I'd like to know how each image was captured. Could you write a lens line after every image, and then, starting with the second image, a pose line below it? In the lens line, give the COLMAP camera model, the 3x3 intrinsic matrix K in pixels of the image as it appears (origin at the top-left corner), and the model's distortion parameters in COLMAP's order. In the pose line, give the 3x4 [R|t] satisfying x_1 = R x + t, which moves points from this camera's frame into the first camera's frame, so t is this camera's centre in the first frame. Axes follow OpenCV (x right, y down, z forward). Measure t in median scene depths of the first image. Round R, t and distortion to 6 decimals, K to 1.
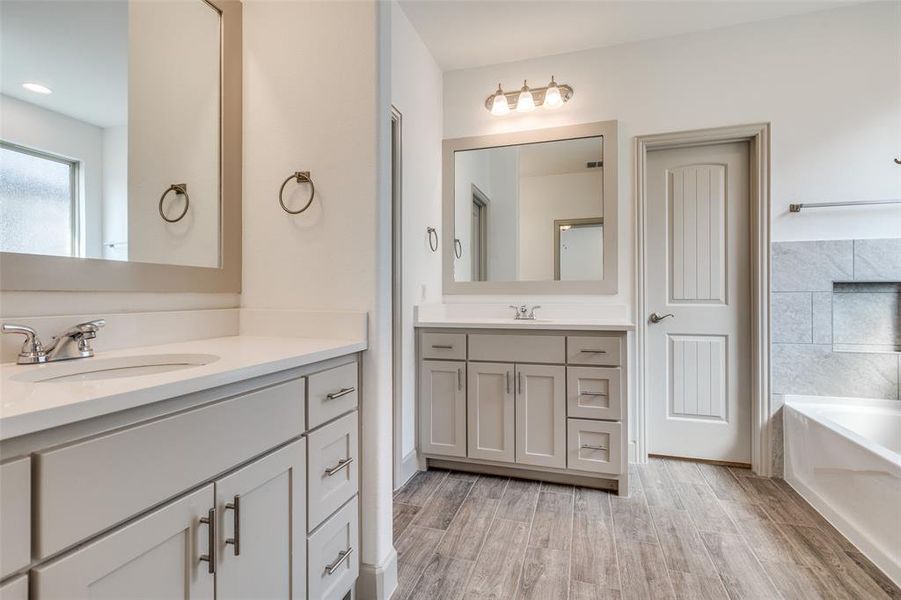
lens RADIAL K [[437.8, 0, 450.8], [0, 437.8, 299.3], [0, 0, 1]] dist [-0.001257, 0.000117]
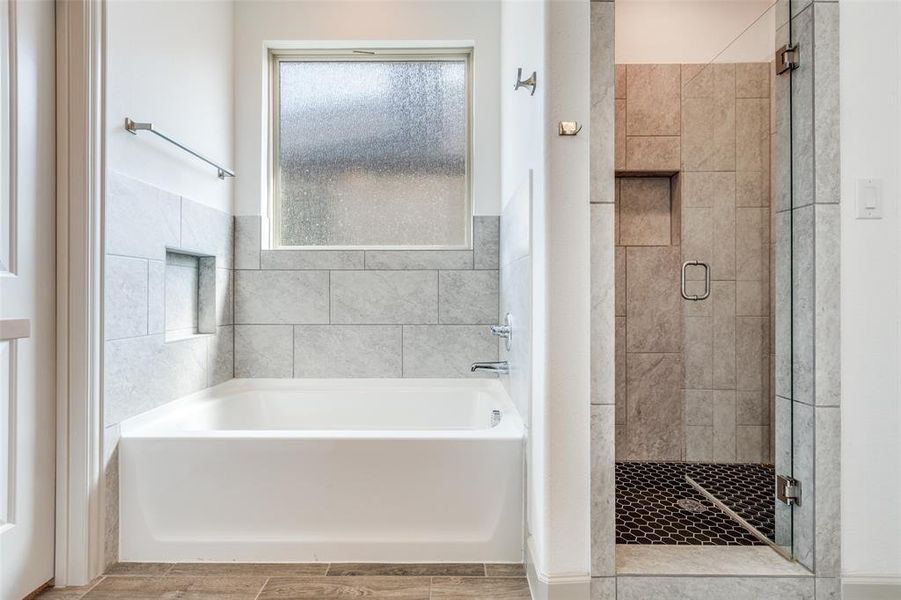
lens RADIAL K [[409.7, 0, 451.5], [0, 409.7, 293.6], [0, 0, 1]] dist [0.002401, 0.000222]
pose [[-0.306862, 0.005650, 0.951737, 0.059973], [-0.003318, 0.999970, -0.007006, 0.033807], [-0.951748, -0.005308, -0.306834, 0.630233]]
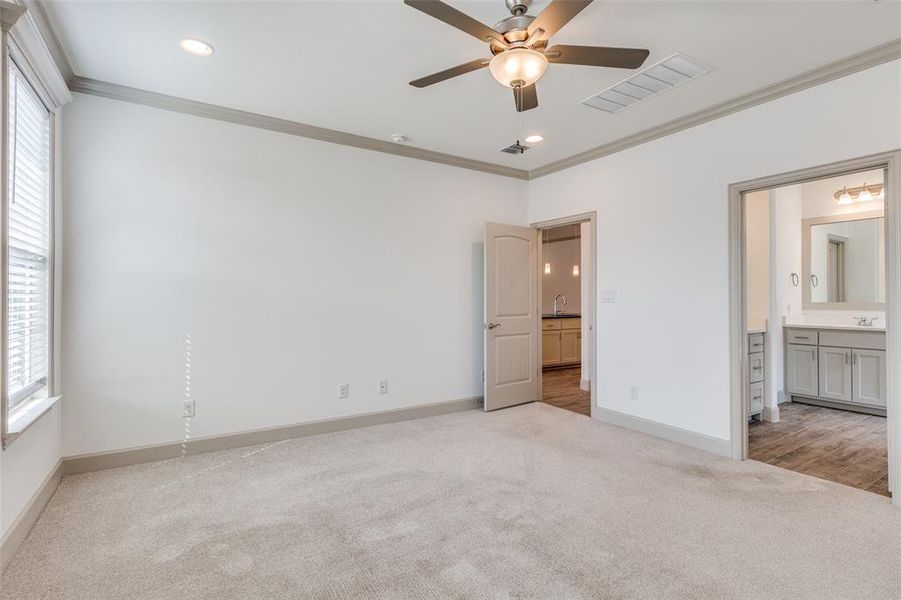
lens RADIAL K [[437.8, 0, 447.5], [0, 437.8, 295.9], [0, 0, 1]] dist [-0.001257, 0.000117]
pose [[0.758167, -0.005749, -0.652035, 0.056417], [-0.004769, 0.999885, -0.014361, -0.041150], [0.652043, 0.013998, 0.758053, -1.510687]]
